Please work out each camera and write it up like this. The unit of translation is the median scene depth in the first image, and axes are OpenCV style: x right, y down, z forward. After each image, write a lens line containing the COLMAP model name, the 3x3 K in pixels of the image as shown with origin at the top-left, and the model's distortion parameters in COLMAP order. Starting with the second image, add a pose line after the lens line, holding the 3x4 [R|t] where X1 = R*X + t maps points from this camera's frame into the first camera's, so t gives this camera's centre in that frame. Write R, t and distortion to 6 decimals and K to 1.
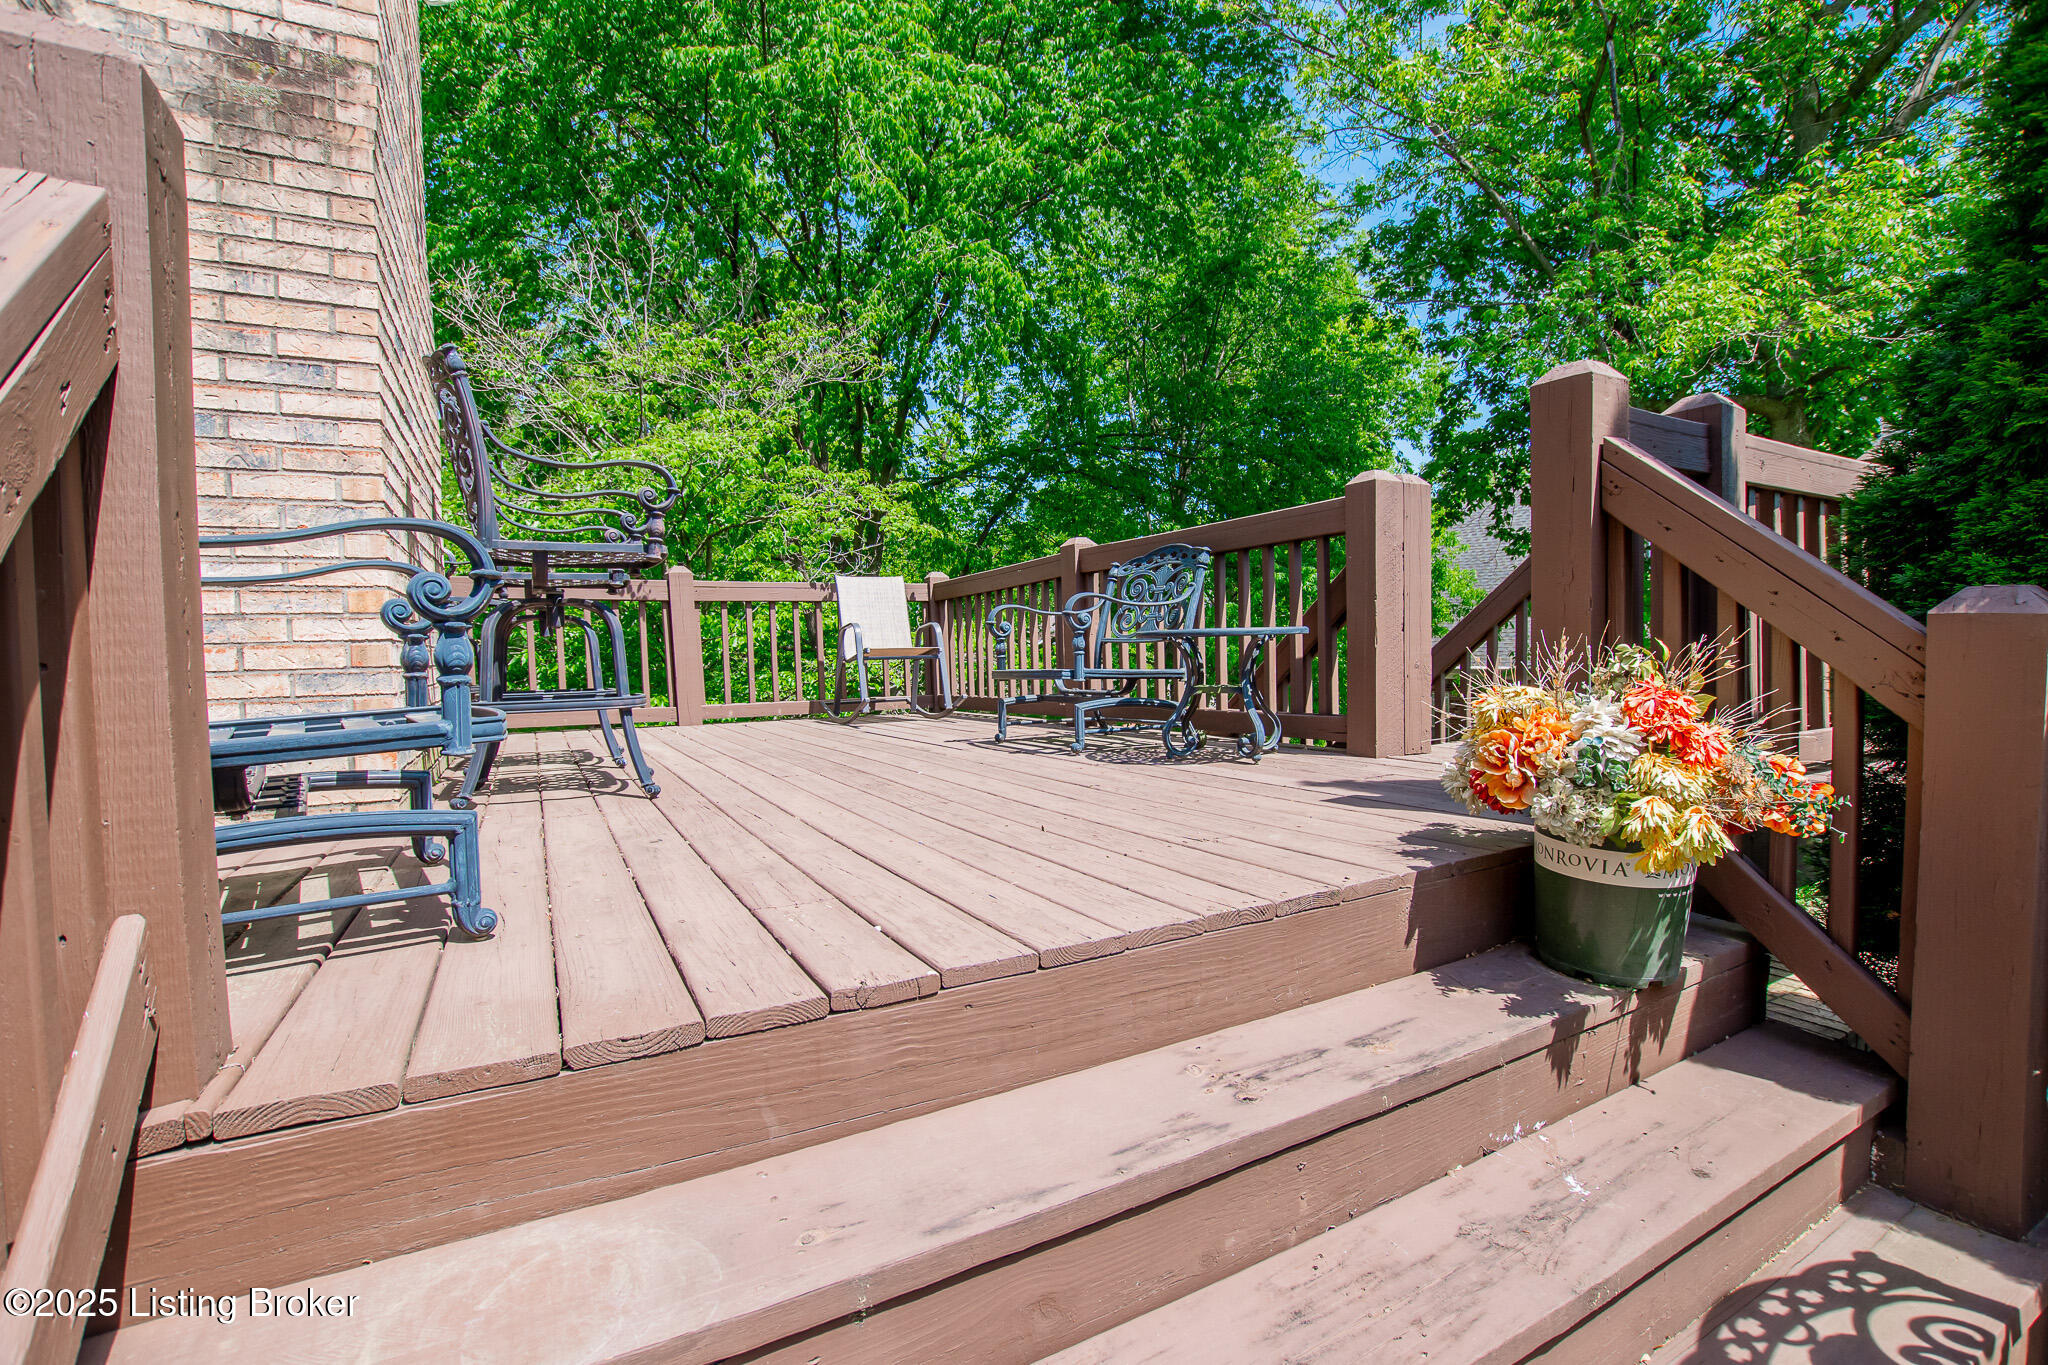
lens RADIAL K [[913.5, 0, 1024.0], [0, 913.5, 682.5], [0, 0, 1]] dist [-0.029149, 0.000520]
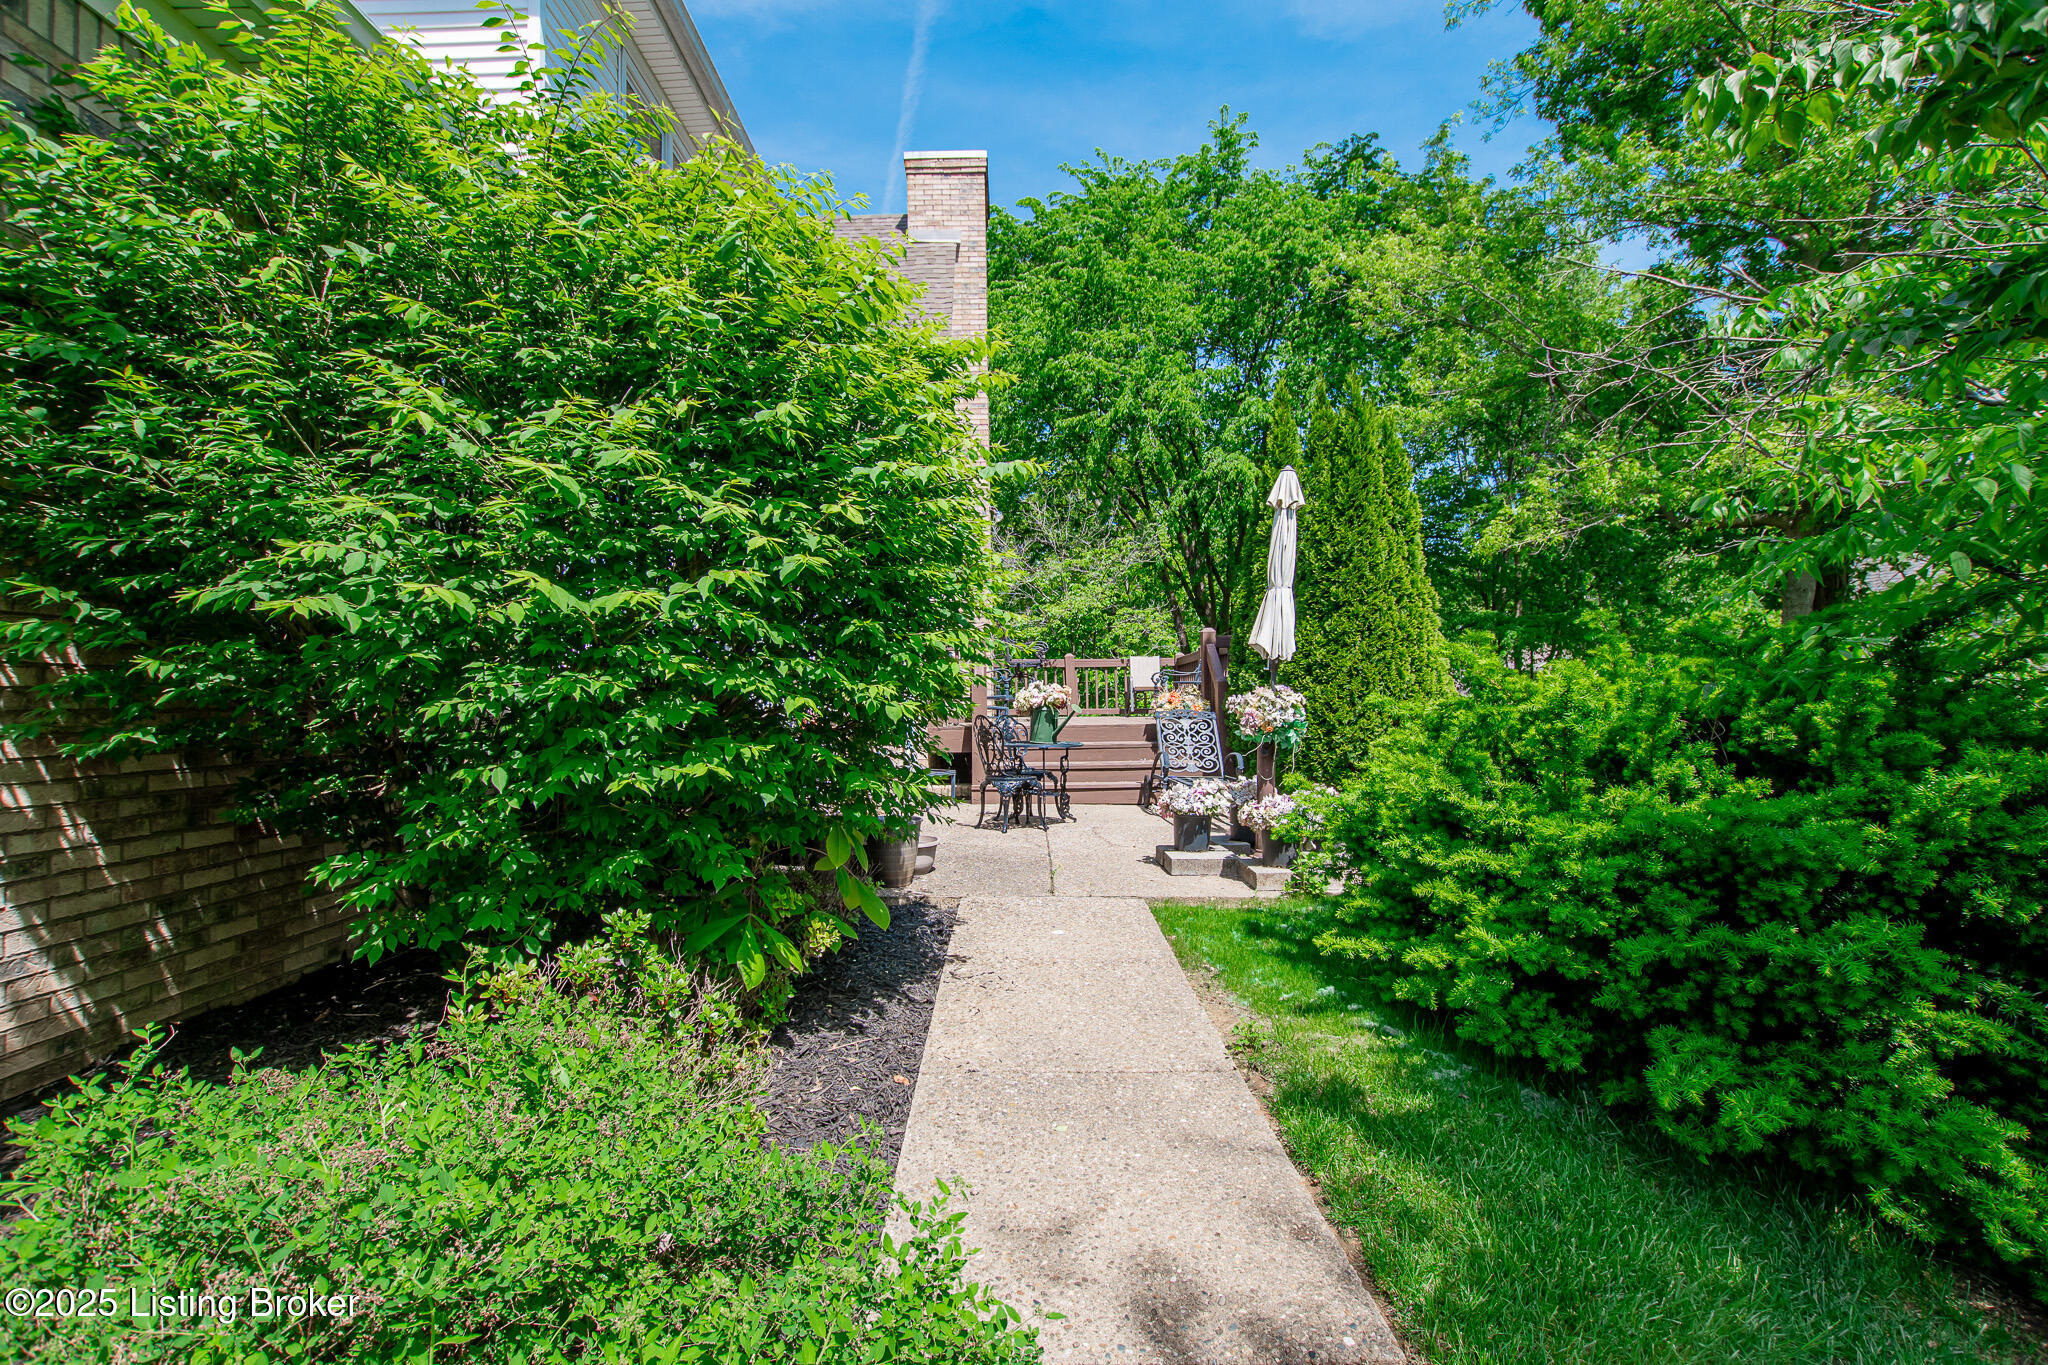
lens RADIAL K [[913.5, 0, 1024.0], [0, 913.5, 682.5], [0, 0, 1]] dist [-0.029149, 0.000520]
pose [[0.880203, 0.009400, -0.474504, 0.707804], [-0.029920, 0.998914, -0.035713, 0.046186], [0.473653, 0.045632, 0.879529, -1.275065]]
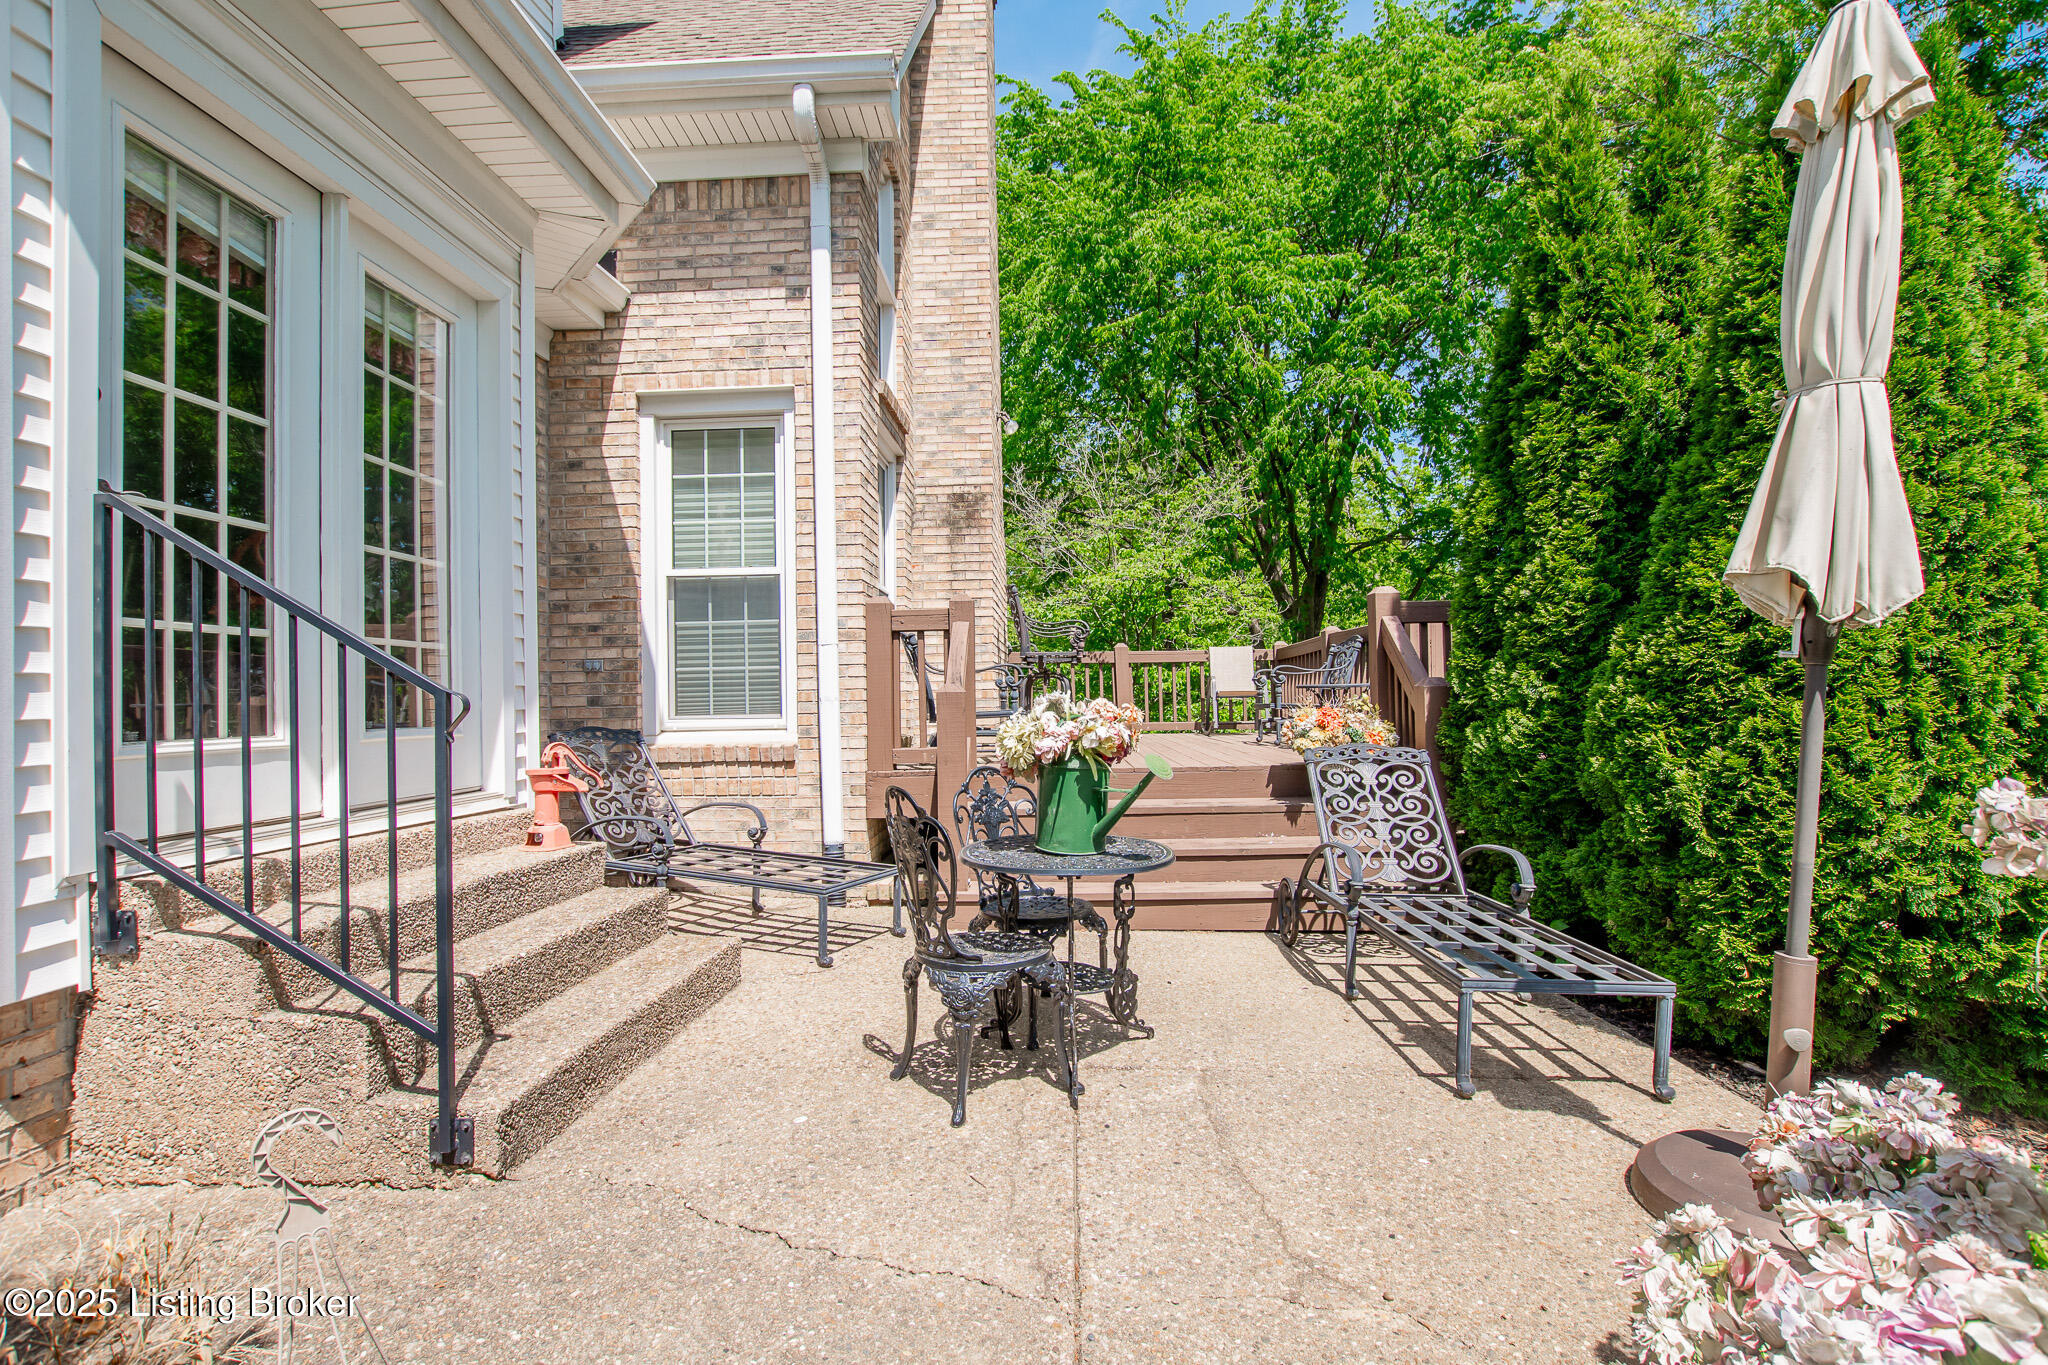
lens RADIAL K [[913.5, 0, 1024.0], [0, 913.5, 682.5], [0, 0, 1]] dist [-0.029149, 0.000520]
pose [[0.855195, 0.005015, -0.518283, 0.384369], [-0.025446, 0.999154, -0.032319, 0.010971], [0.517682, 0.040828, 0.854598, -0.621923]]
